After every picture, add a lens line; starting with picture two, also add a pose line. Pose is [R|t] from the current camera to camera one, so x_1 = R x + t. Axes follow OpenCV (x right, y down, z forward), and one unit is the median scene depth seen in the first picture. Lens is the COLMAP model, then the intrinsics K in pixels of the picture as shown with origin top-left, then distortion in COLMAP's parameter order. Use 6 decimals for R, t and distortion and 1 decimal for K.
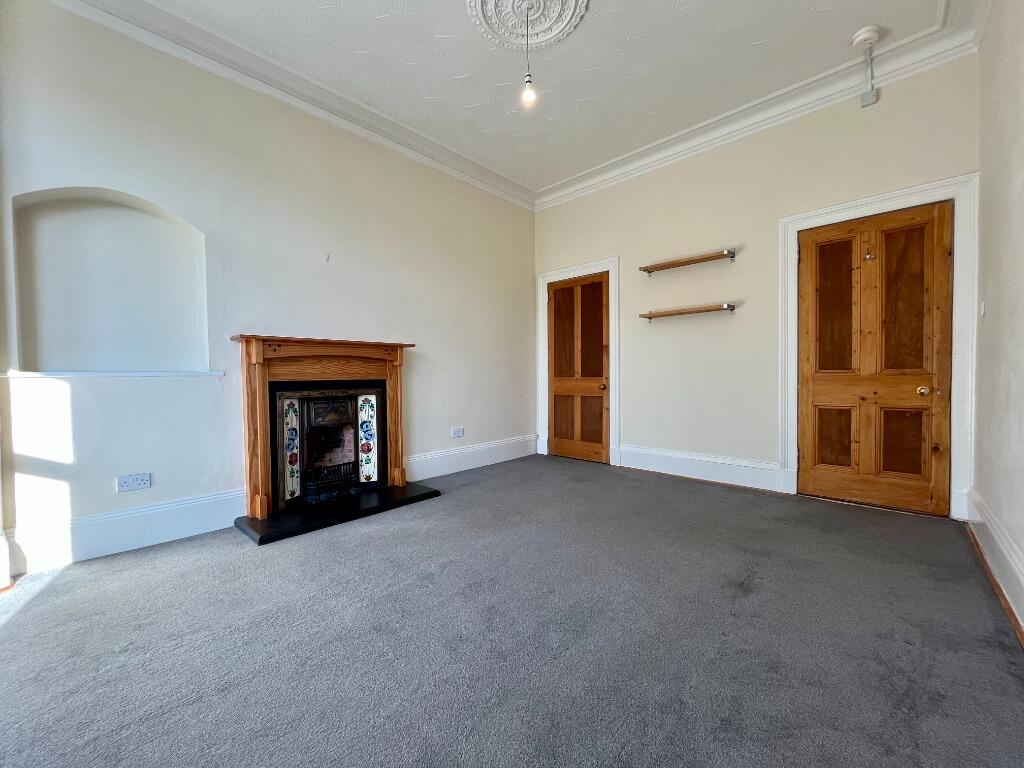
lens RADIAL K [[406.6, 0, 503.2], [0, 406.6, 388.9], [0, 0, 1]] dist [-0.001180, 0.000144]
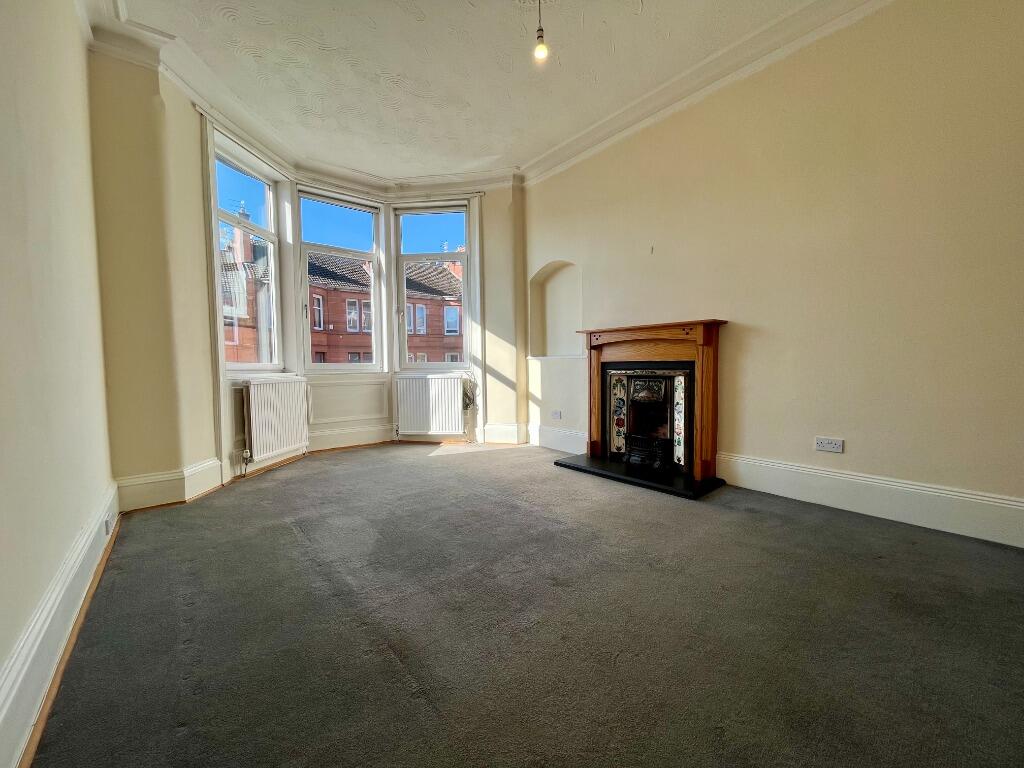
lens RADIAL K [[406.6, 0, 515.5], [0, 406.6, 383.2], [0, 0, 1]] dist [-0.001180, 0.000144]
pose [[-0.098677, 0.071839, -0.992523, 0.760955], [-0.012284, 0.997227, 0.073401, -0.040234], [0.995044, 0.019436, -0.097521, 0.777965]]
